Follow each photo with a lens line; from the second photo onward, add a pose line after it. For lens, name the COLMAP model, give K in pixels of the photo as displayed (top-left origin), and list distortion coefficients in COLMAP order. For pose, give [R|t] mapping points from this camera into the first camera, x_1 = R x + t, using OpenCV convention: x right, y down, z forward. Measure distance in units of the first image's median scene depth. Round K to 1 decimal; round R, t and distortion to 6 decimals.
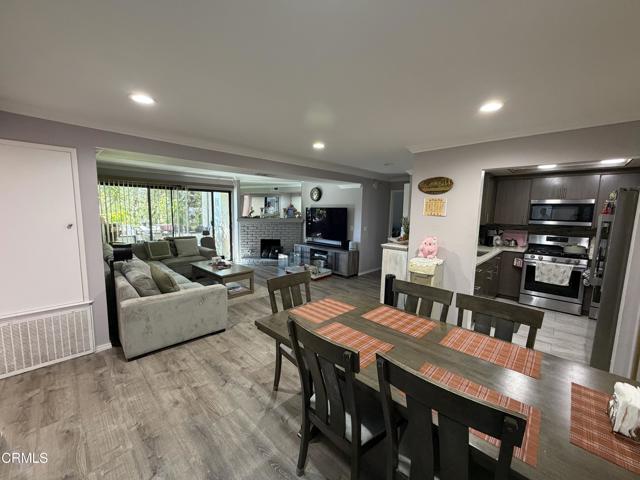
lens RADIAL K [[257.6, 0, 317.3], [0, 257.6, 242.8], [0, 0, 1]] dist [0.000870, 0.000215]
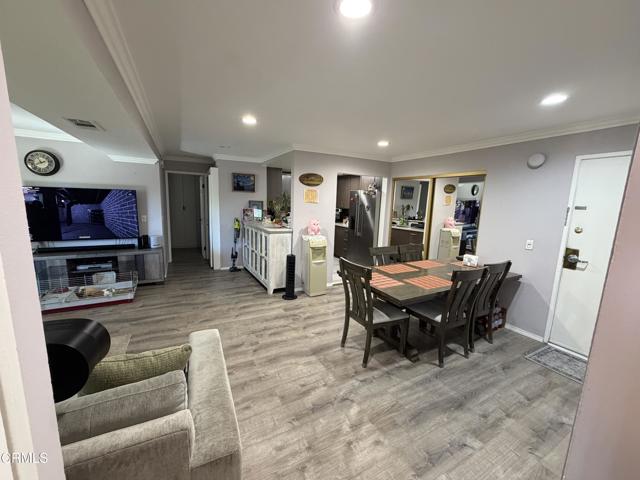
lens RADIAL K [[257.6, 0, 320.0], [0, 257.6, 241.3], [0, 0, 1]] dist [0.000870, 0.000215]
pose [[0.288315, -0.158863, 0.944265, -0.998759], [0.093272, 0.986111, 0.137424, -0.108236], [-0.952982, 0.048452, 0.299128, 0.706879]]
